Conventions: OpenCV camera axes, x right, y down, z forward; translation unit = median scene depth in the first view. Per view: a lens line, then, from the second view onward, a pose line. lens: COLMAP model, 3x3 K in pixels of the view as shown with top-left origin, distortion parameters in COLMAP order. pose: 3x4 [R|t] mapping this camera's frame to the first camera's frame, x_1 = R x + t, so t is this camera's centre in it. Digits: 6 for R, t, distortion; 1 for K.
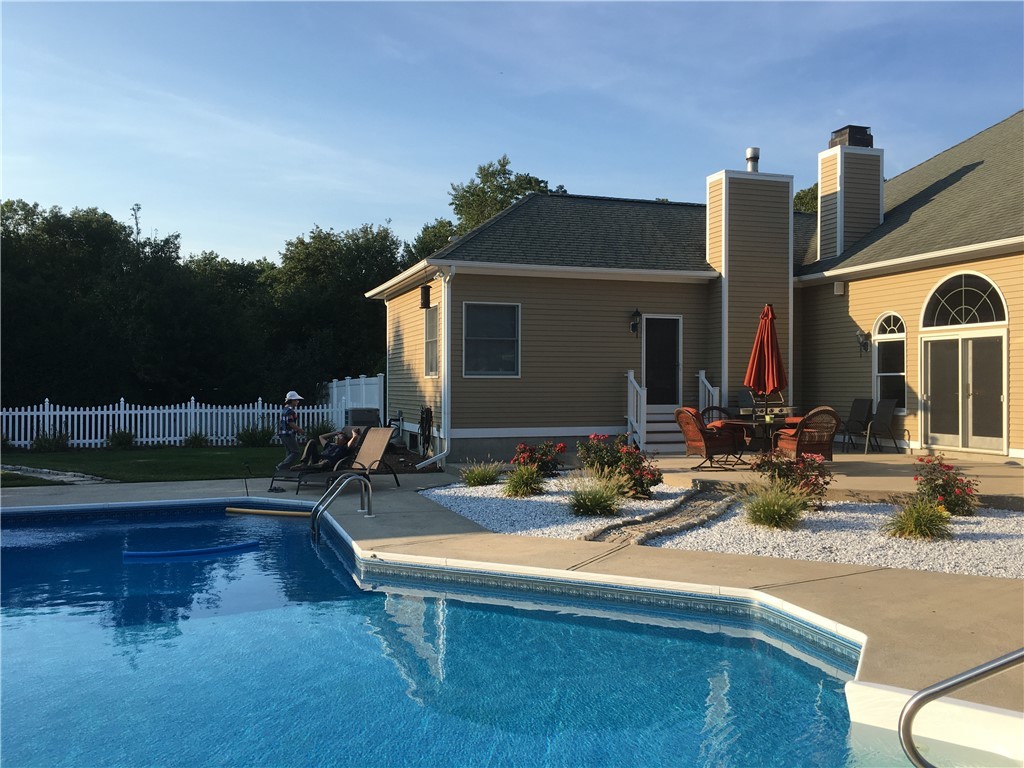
lens RADIAL K [[874.5, 0, 512.0], [0, 874.5, 384.0], [0, 0, 1]] dist [0.064228, -0.081181]
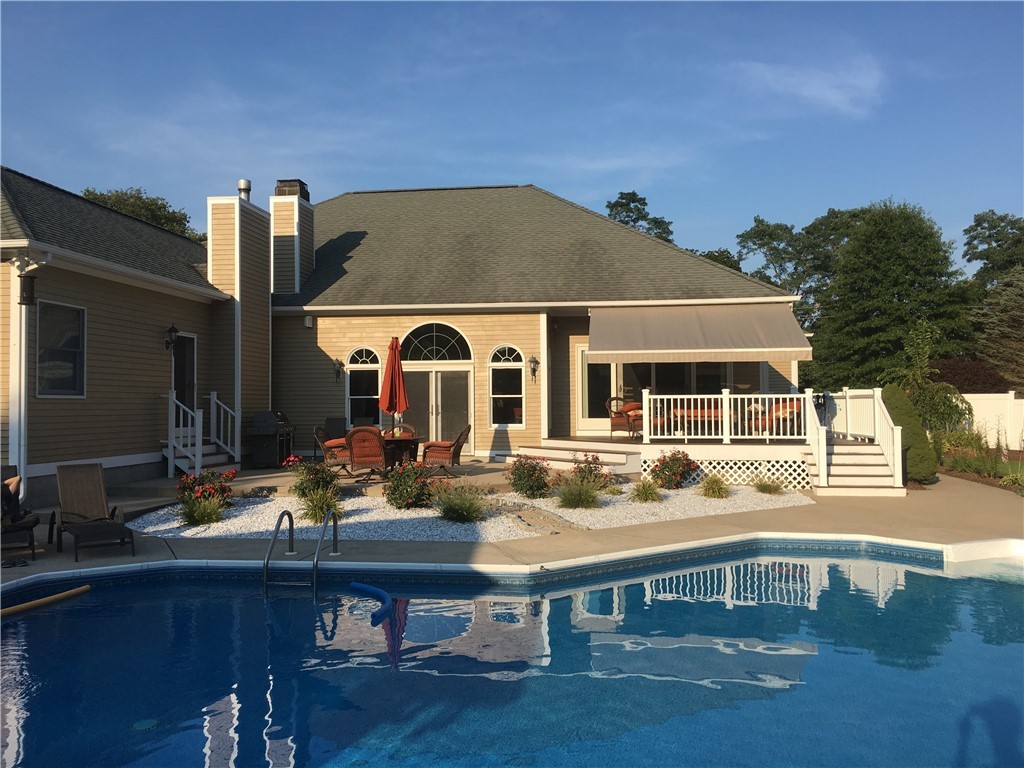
lens RADIAL K [[861.6, 0, 512.0], [0, 861.6, 384.0], [0, 0, 1]] dist [0.063651, -0.068200]
pose [[0.443248, 0.021477, 0.896142, -0.546448], [0.002350, 0.999682, -0.025121, 0.001246], [-0.896396, 0.013241, 0.443056, 0.282827]]
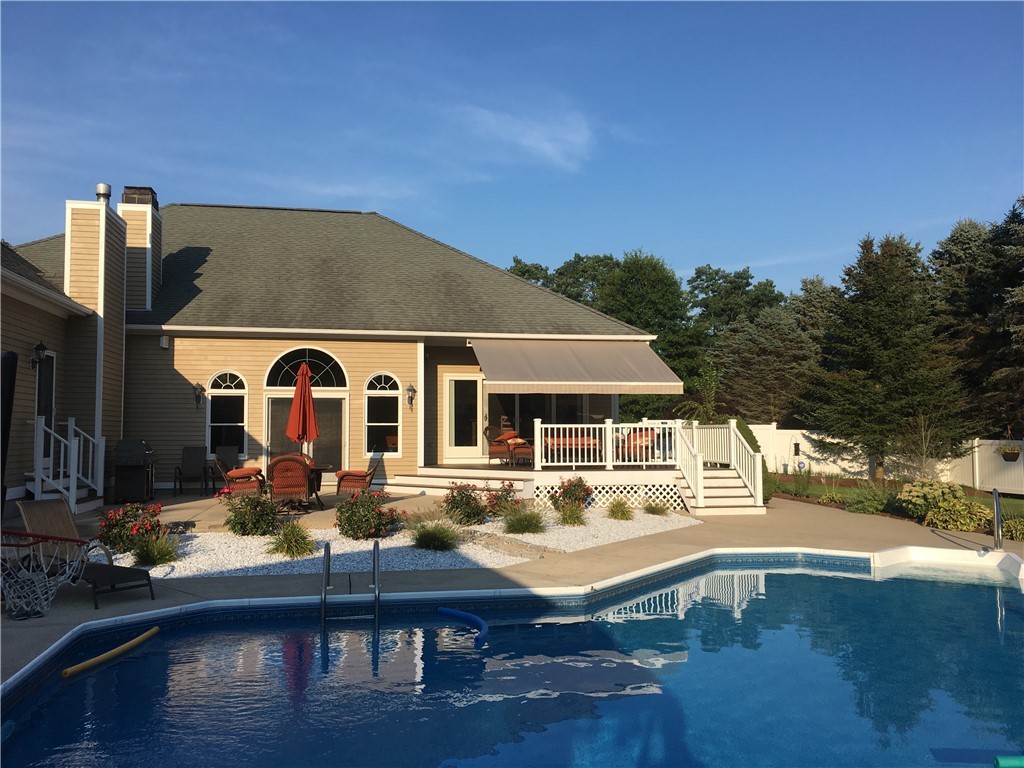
lens RADIAL K [[861.6, 0, 512.0], [0, 861.6, 384.0], [0, 0, 1]] dist [0.063651, -0.068200]
pose [[0.145090, 0.057186, 0.987764, -0.626074], [-0.001043, 0.998337, -0.057645, 0.000975], [-0.989418, 0.007334, 0.144908, 0.465372]]
